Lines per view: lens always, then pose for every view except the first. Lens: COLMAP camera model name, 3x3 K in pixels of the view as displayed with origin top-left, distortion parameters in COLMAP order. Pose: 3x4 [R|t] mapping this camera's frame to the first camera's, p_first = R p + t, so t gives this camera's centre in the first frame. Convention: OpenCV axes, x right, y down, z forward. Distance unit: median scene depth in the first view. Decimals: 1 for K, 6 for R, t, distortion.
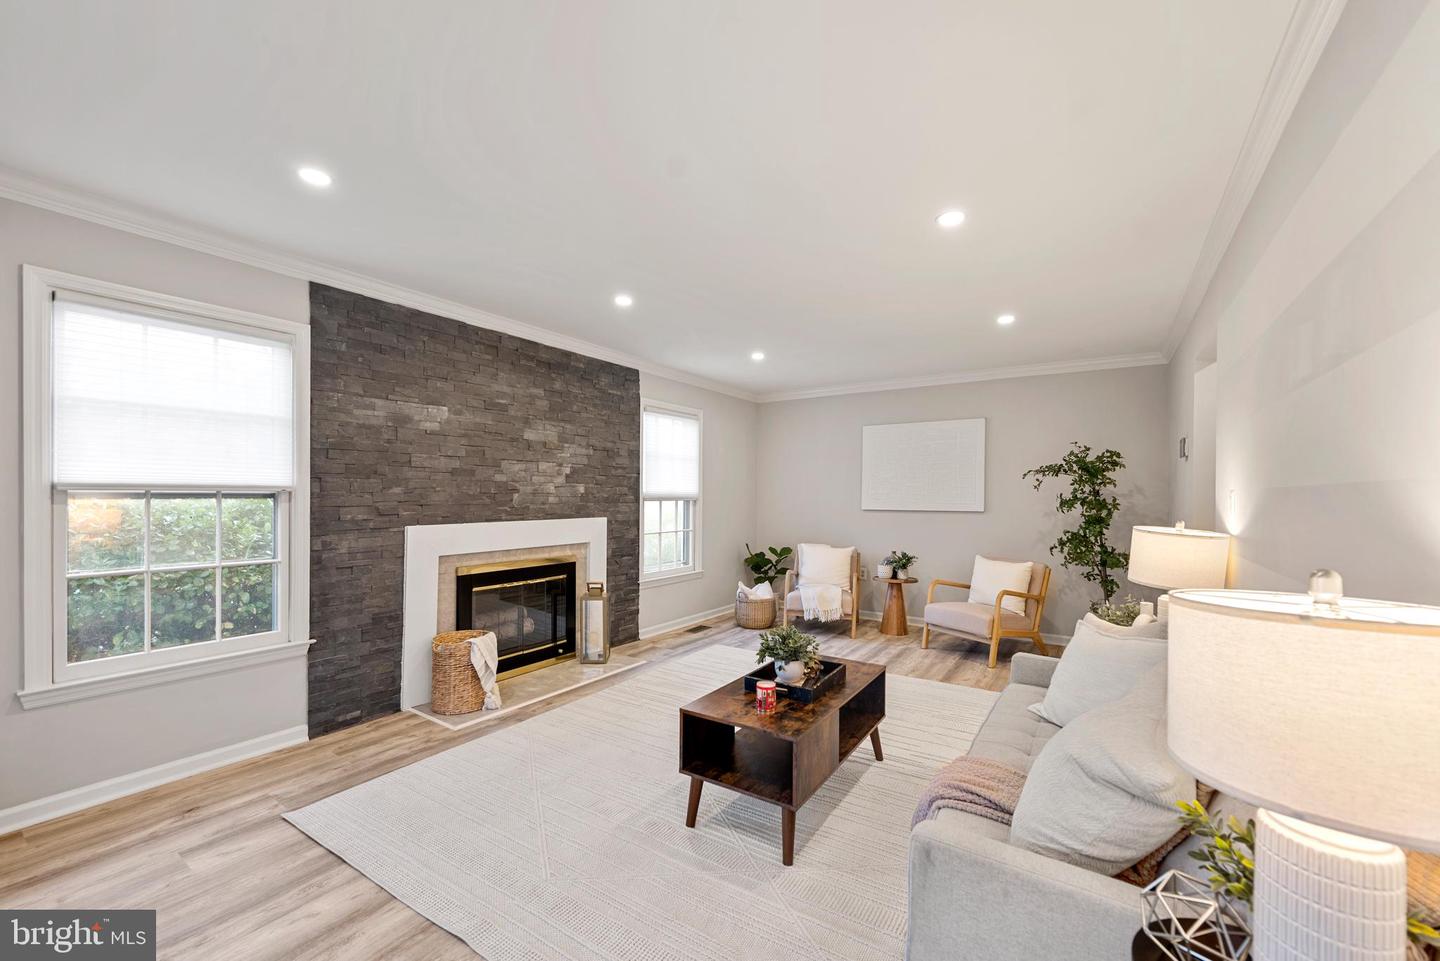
lens RADIAL K [[583.4, 0, 745.1], [0, 583.4, 491.9], [0, 0, 1]] dist [-0.002114, -0.000109]
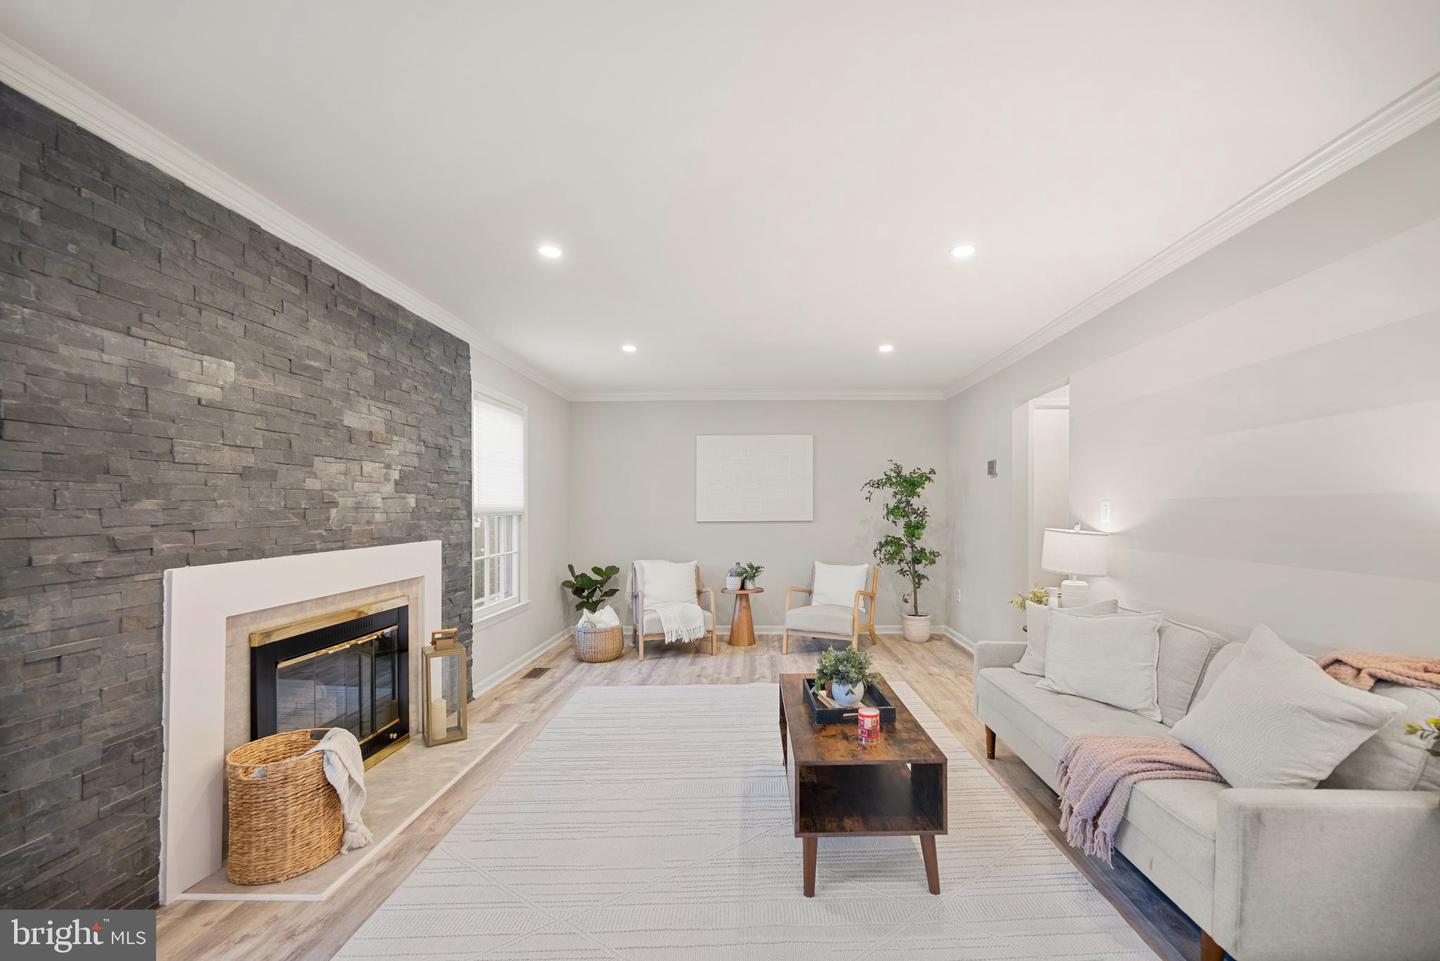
lens RADIAL K [[583.4, 0, 785.5], [0, 583.4, 507.1], [0, 0, 1]] dist [-0.002114, -0.000109]
pose [[0.827056, -0.009363, 0.562041, -0.340777], [0.005784, 0.999950, 0.008147, -0.001262], [-0.562090, -0.003488, 0.827069, 0.180418]]
